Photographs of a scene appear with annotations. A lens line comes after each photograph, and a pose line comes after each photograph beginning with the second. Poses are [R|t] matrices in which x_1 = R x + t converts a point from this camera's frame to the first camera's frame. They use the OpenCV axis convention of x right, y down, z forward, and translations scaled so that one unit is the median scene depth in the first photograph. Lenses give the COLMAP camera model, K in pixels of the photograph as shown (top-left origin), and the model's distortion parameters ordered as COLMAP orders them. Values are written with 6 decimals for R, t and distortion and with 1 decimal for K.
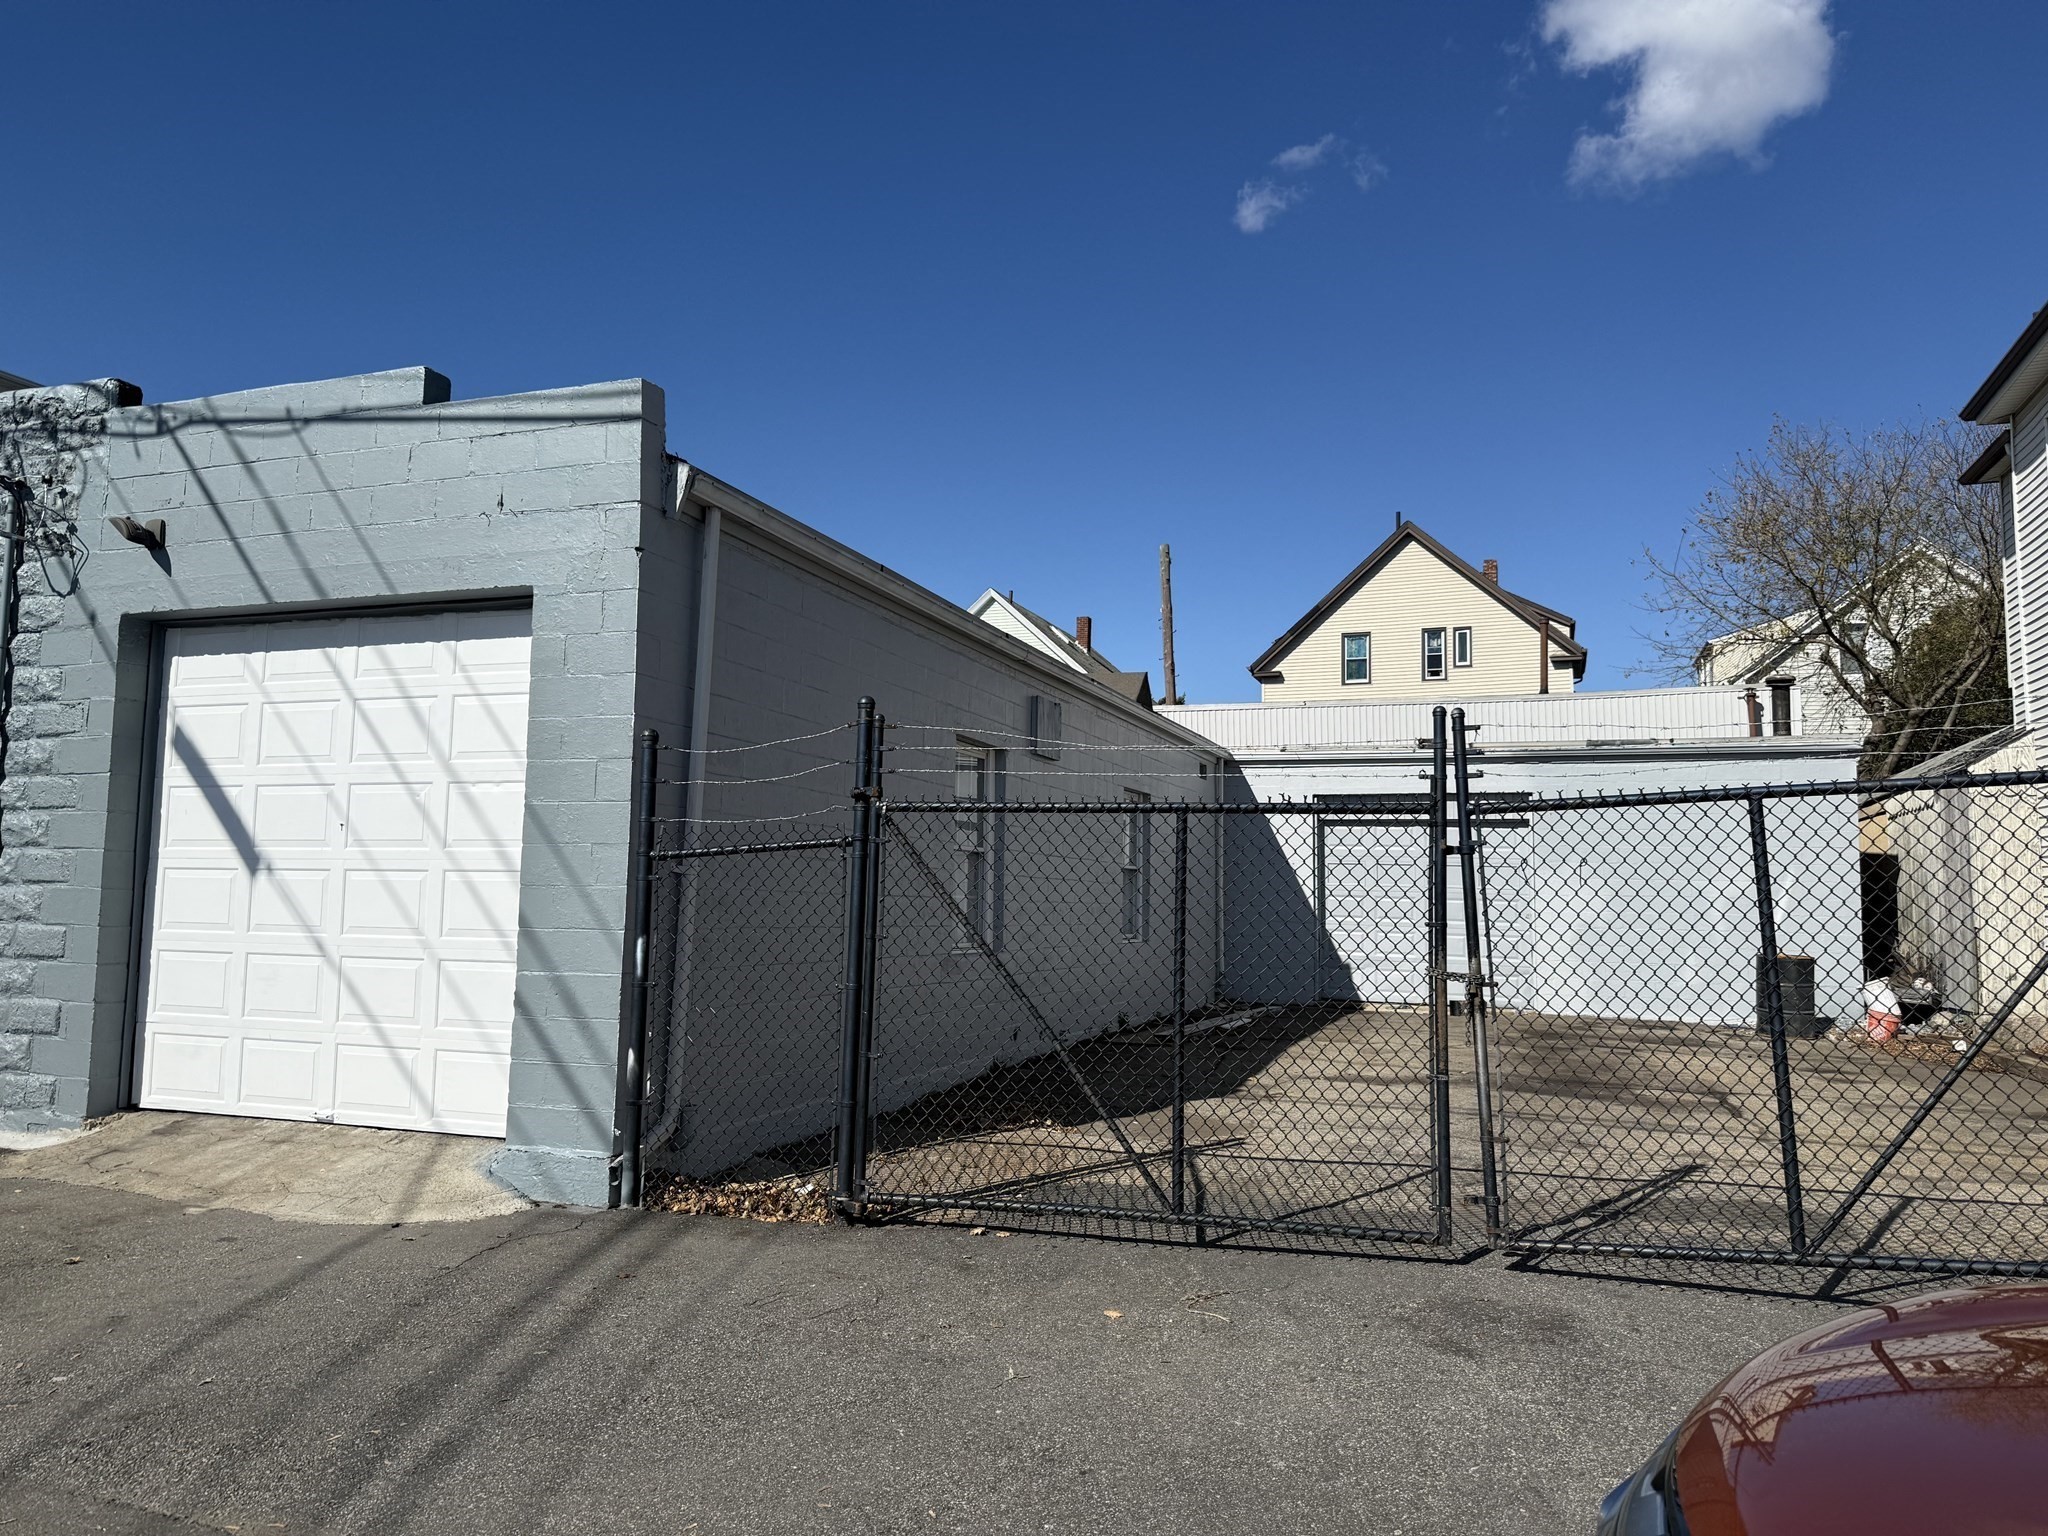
lens RADIAL K [[1445.9, 0, 1024.0], [0, 1445.9, 768.0], [0, 0, 1]] dist [0.109000, -0.170662]
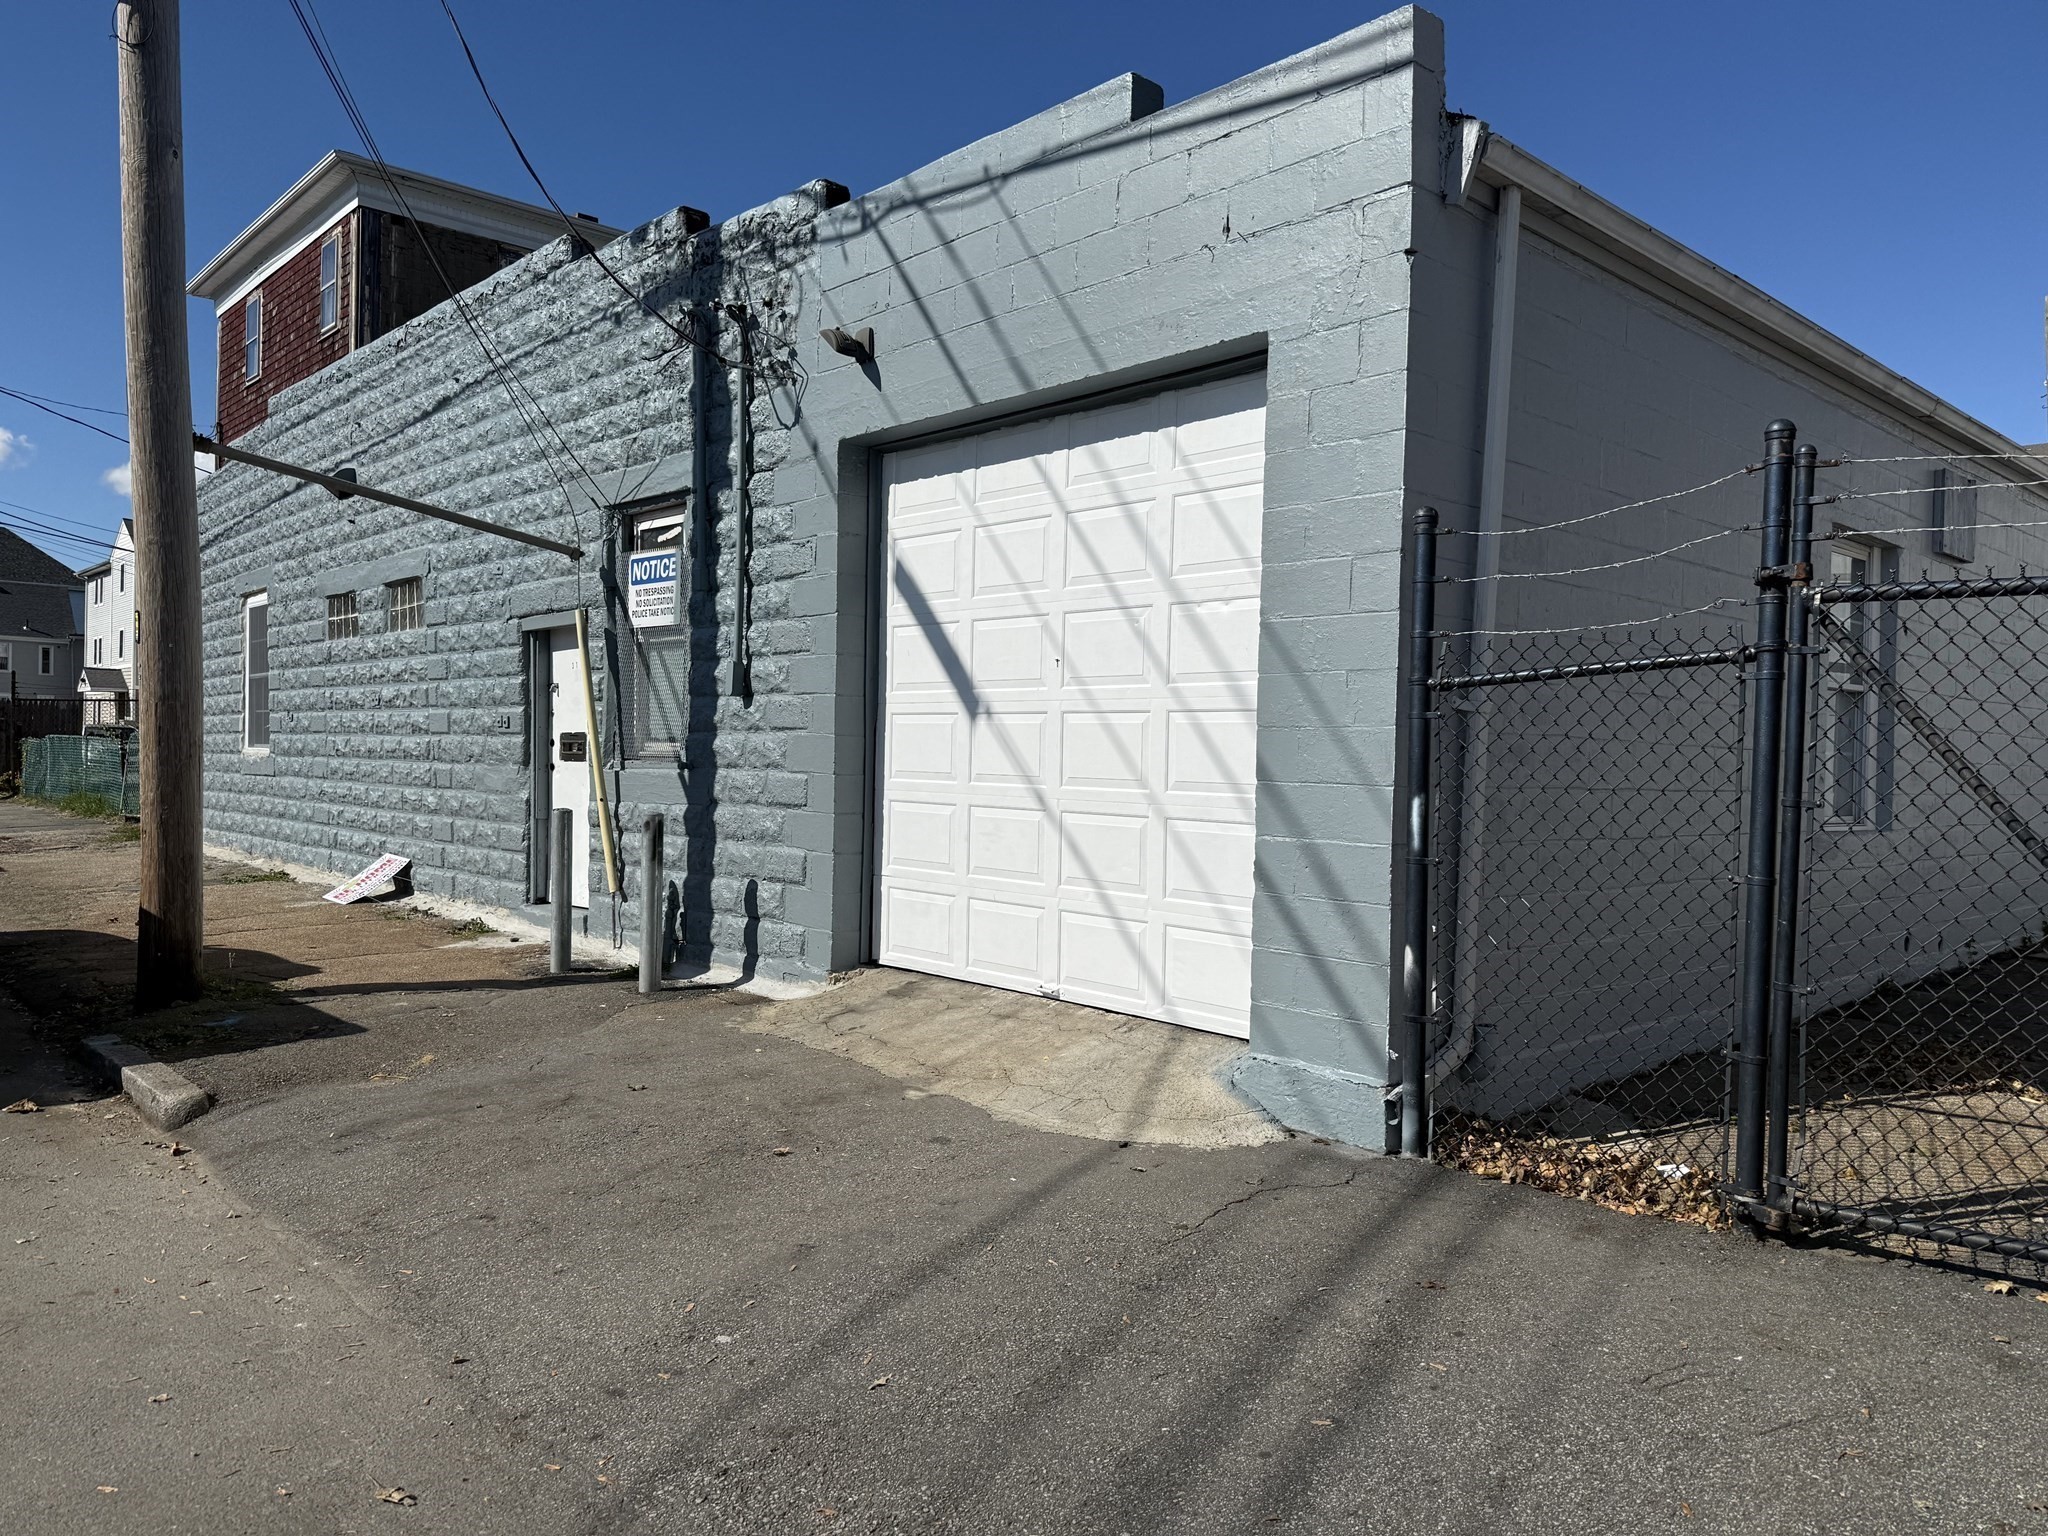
lens RADIAL K [[1445.9, 0, 1024.0], [0, 1445.9, 768.0], [0, 0, 1]] dist [0.109000, -0.170662]
pose [[0.886747, 0.008070, -0.462185, -0.093536], [0.035390, 0.995728, 0.085286, 0.030488], [0.460898, -0.091984, 0.882673, 0.247475]]
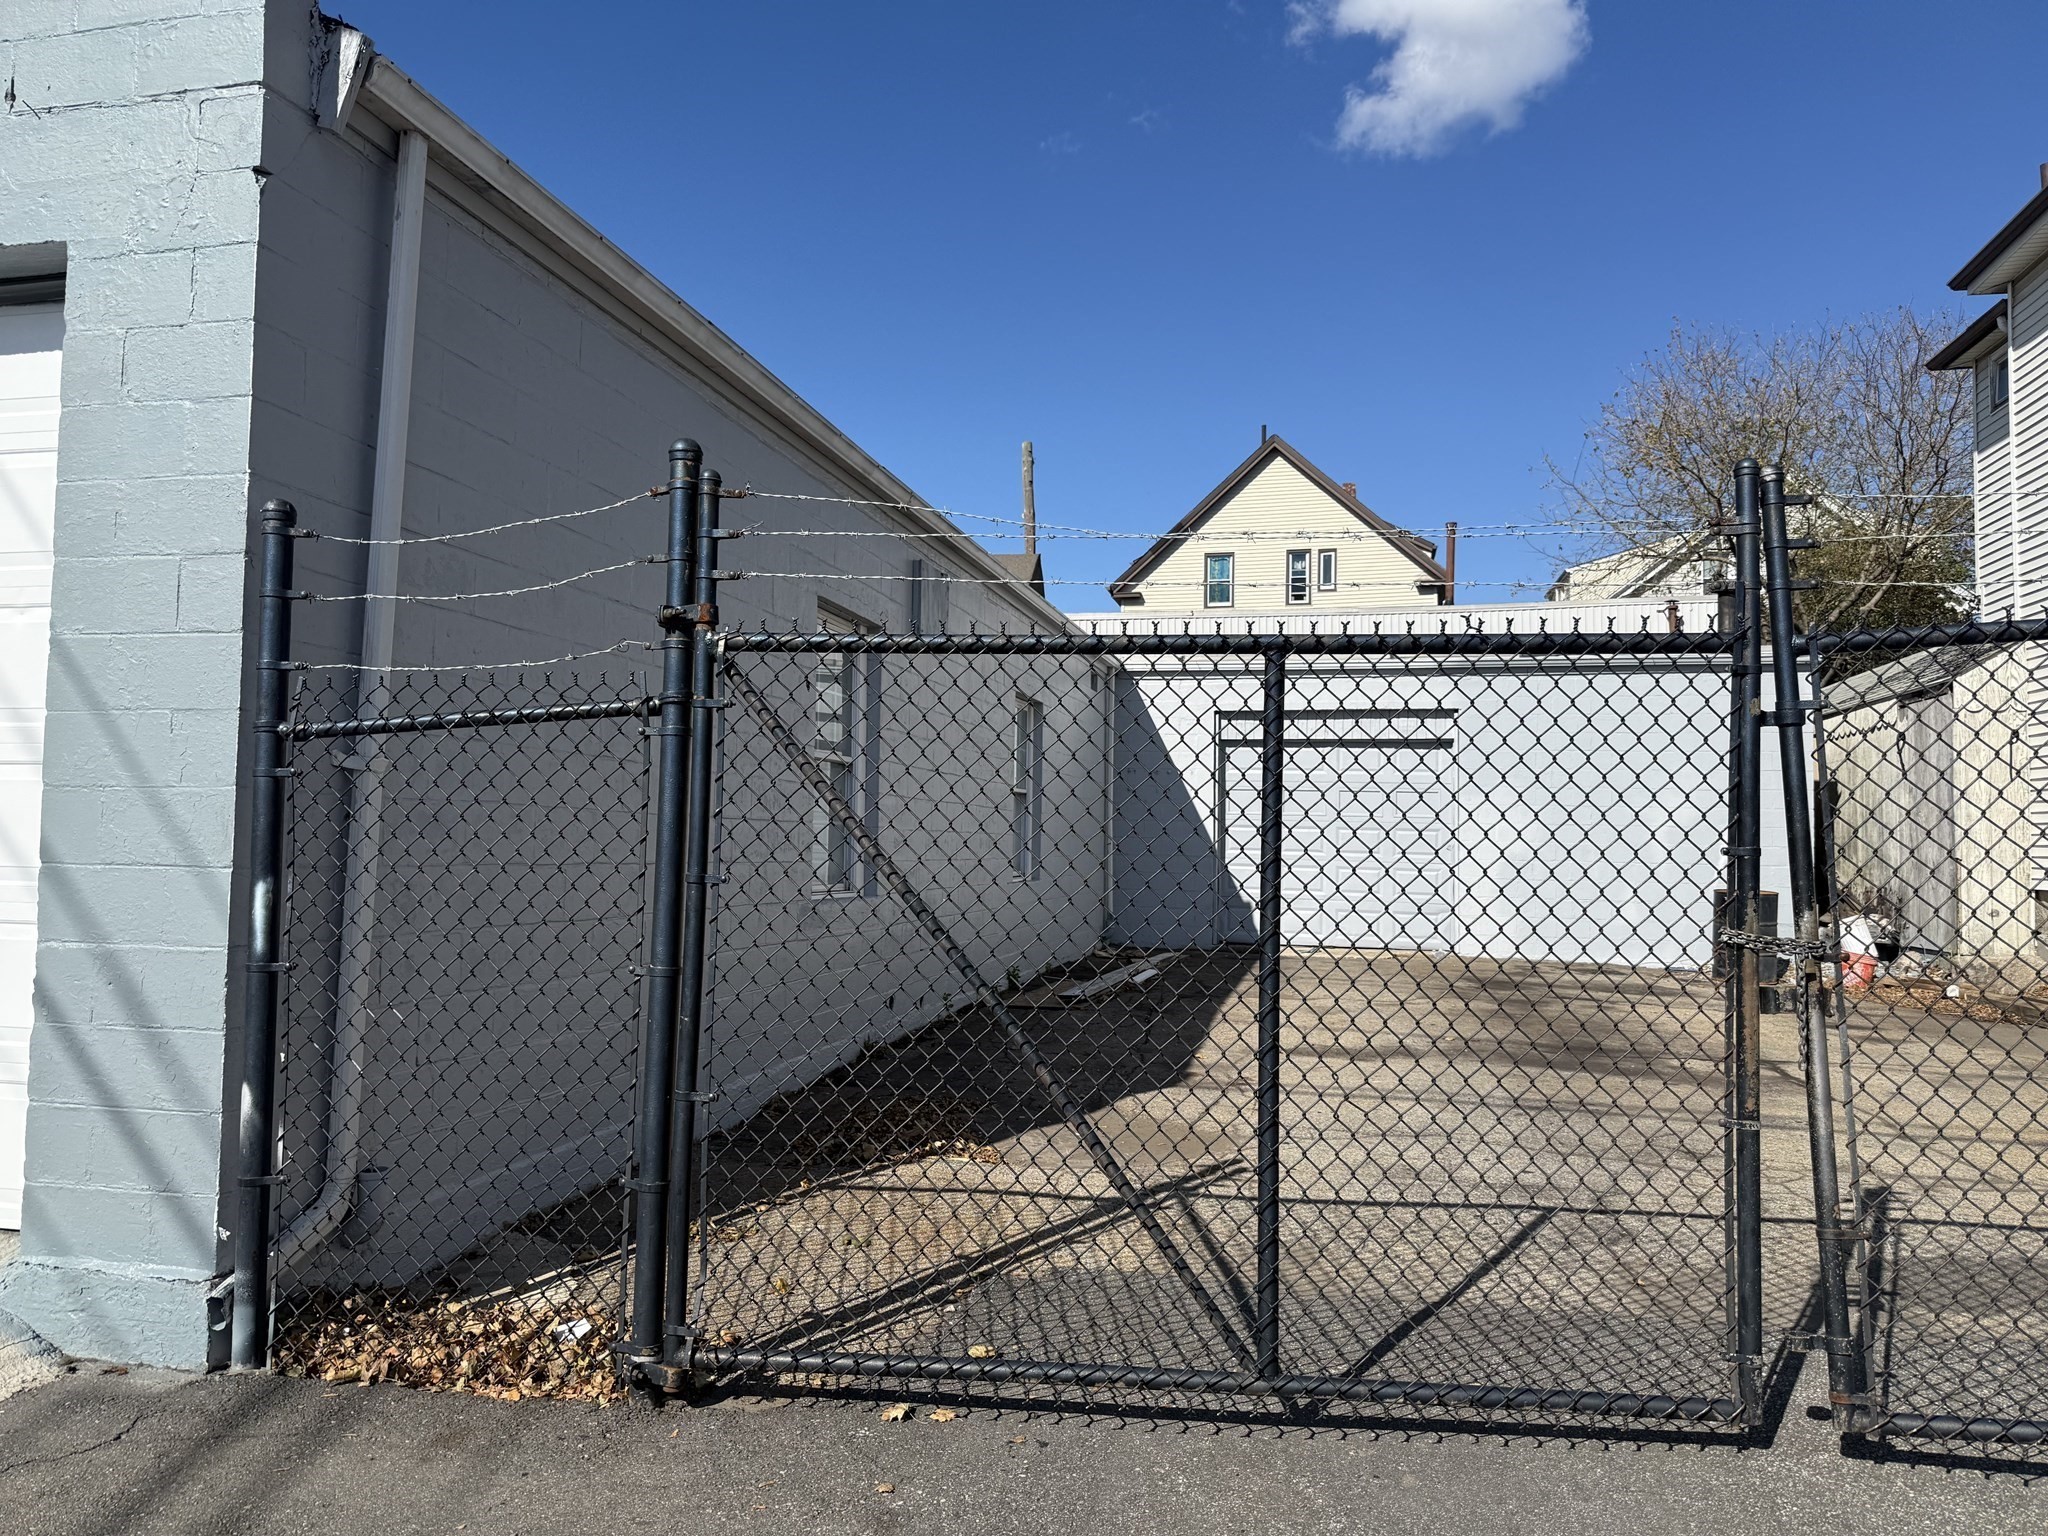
lens RADIAL K [[1445.4, 0, 1052.4], [0, 1445.4, 778.3], [0, 0, 1]] dist [0.091963, -0.149776]
pose [[0.990763, 0.004440, 0.135531, -0.041554], [-0.011346, 0.998673, 0.050229, 0.043481], [-0.135128, -0.051302, 0.989499, 0.388572]]
